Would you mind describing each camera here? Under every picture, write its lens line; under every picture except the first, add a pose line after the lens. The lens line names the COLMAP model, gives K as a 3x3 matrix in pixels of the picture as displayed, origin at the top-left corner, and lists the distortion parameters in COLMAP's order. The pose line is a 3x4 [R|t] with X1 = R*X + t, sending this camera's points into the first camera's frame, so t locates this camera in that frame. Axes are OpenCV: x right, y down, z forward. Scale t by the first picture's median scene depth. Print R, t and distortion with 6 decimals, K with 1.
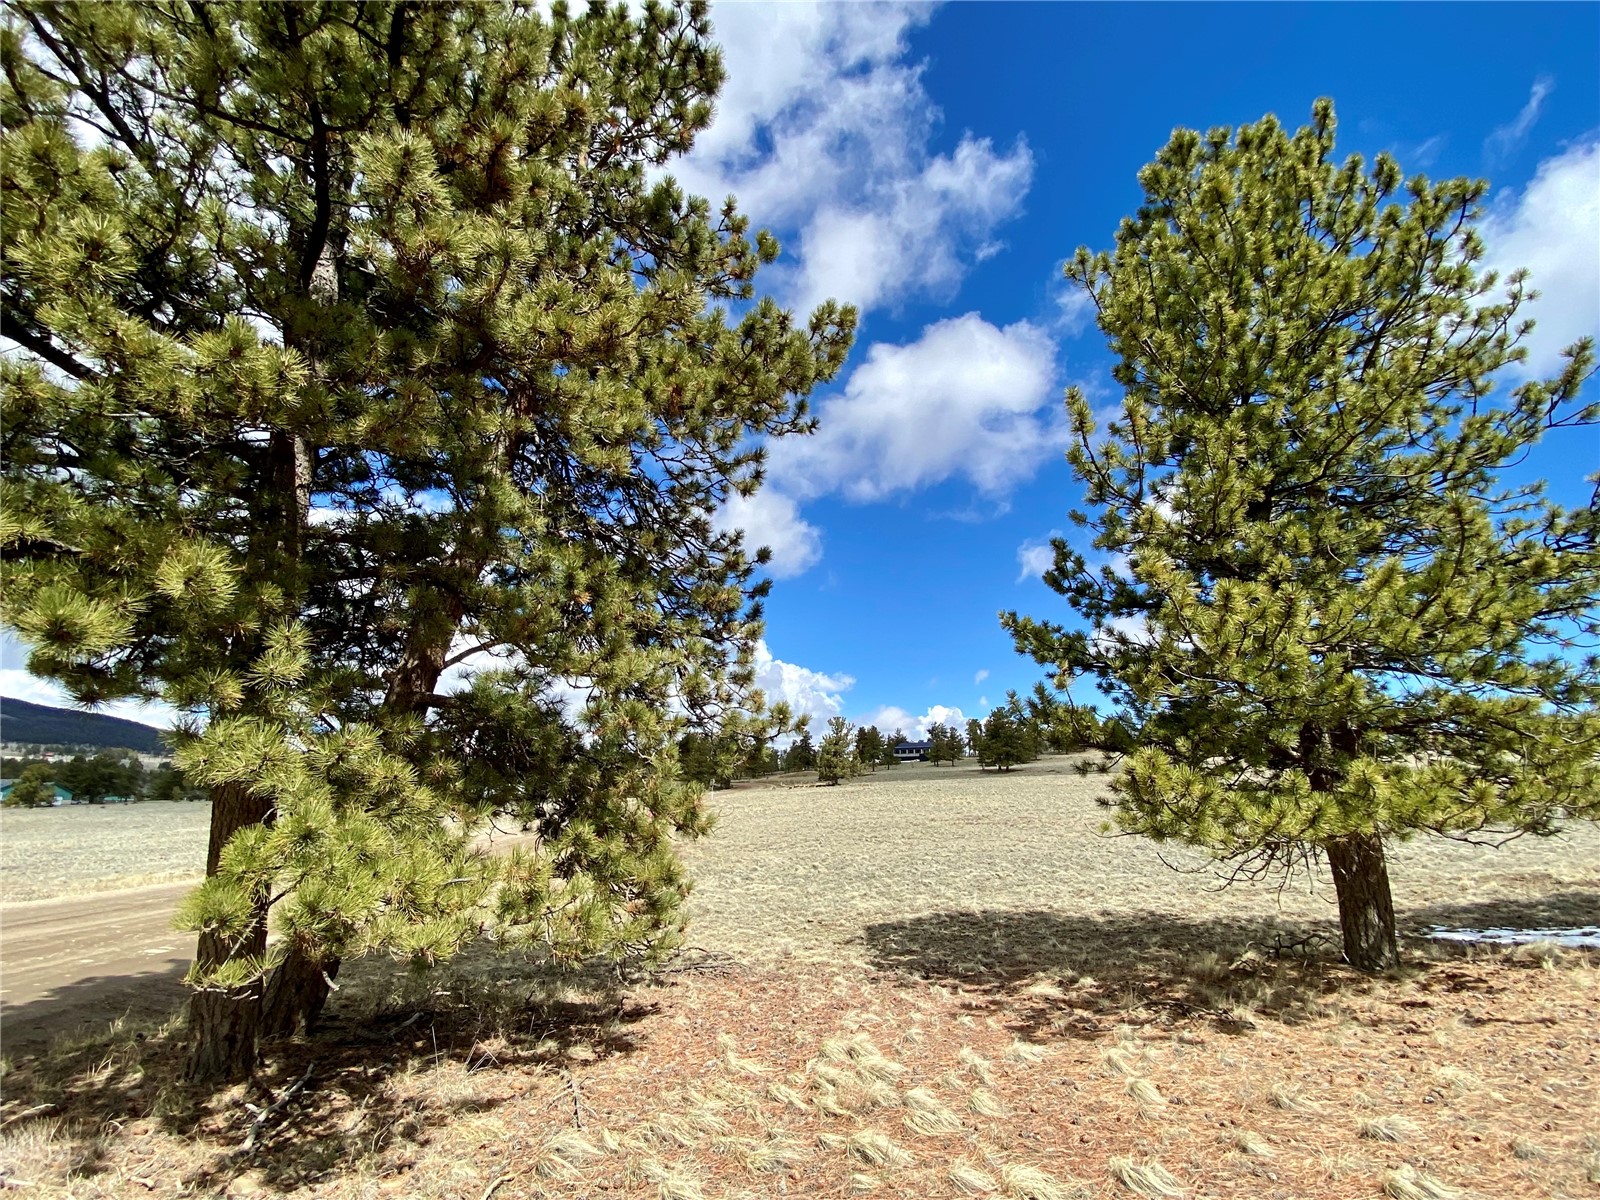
lens RADIAL K [[645.9, 0, 798.2], [0, 645.9, 608.1], [0, 0, 1]] dist [-0.002987, -0.000560]
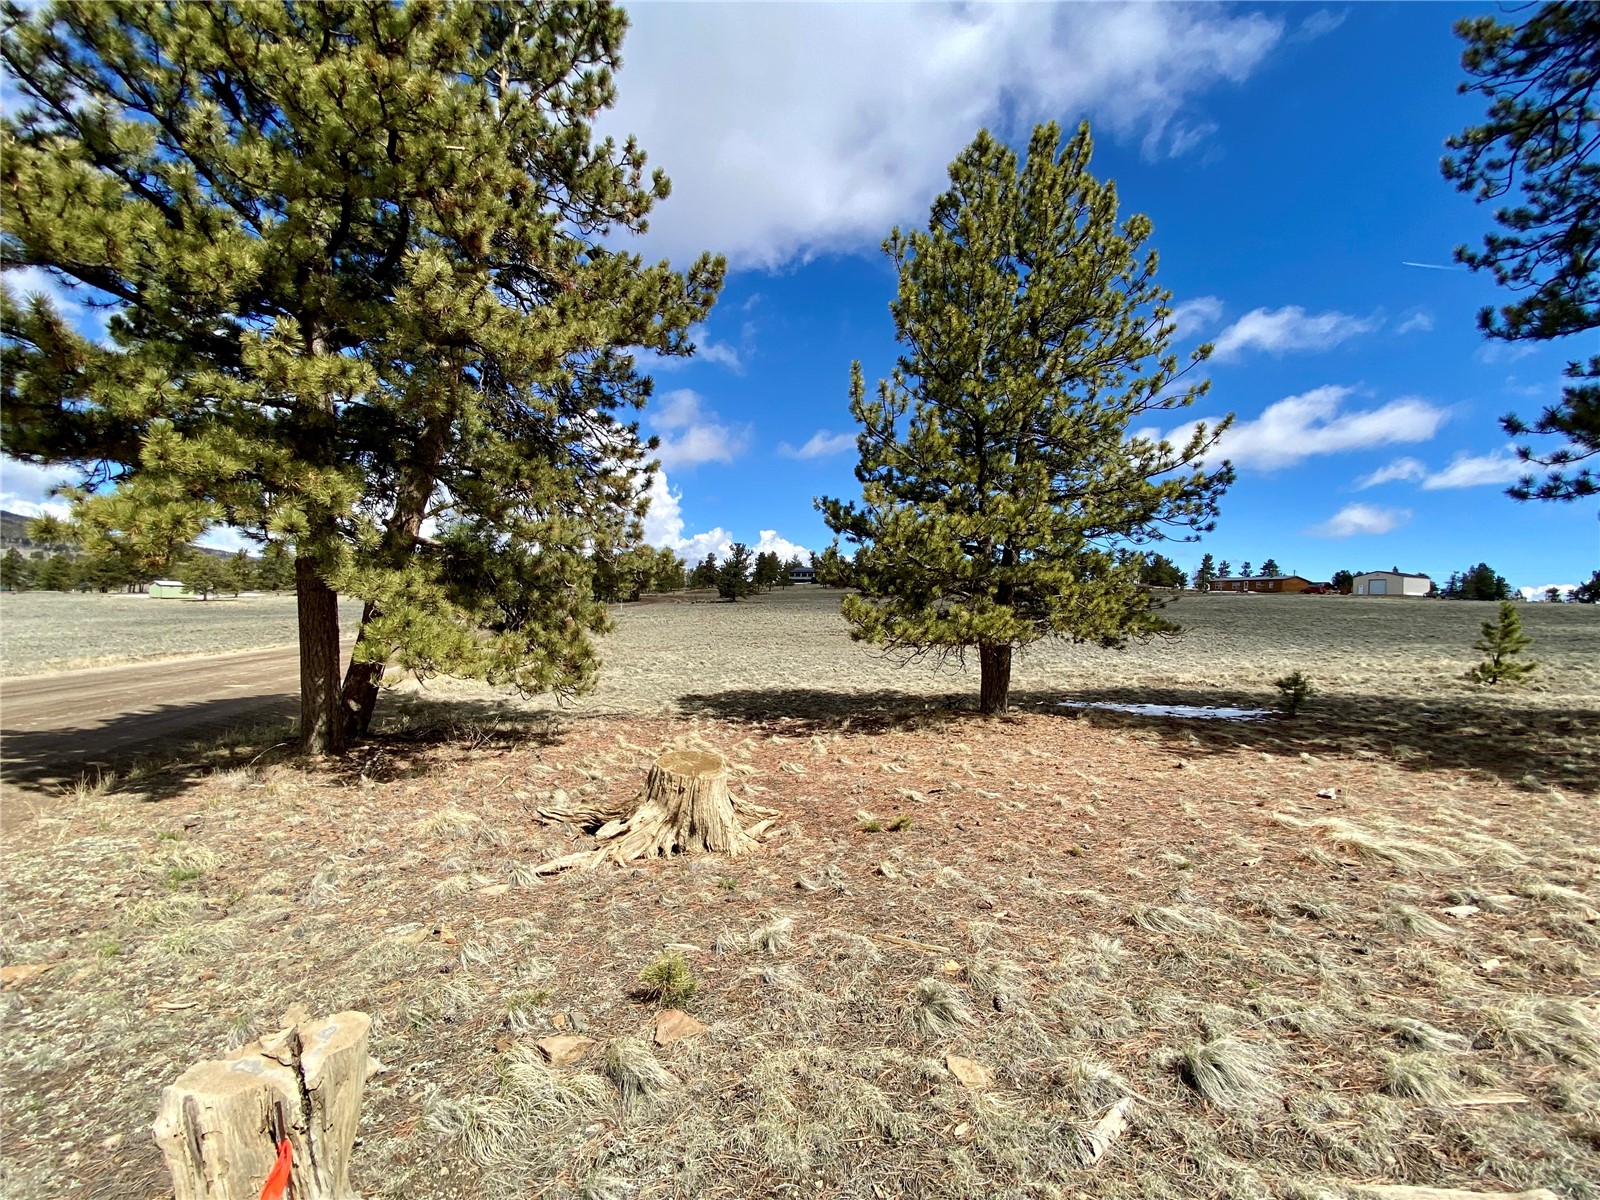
lens RADIAL K [[644.1, 0, 795.8], [0, 644.1, 593.7], [0, 0, 1]] dist [-0.011763, -0.000056]
pose [[0.991468, 0.035401, 0.125450, 0.091910], [-0.066206, 0.965799, 0.250698, -0.143258], [-0.112284, -0.256865, 0.959902, -0.464129]]
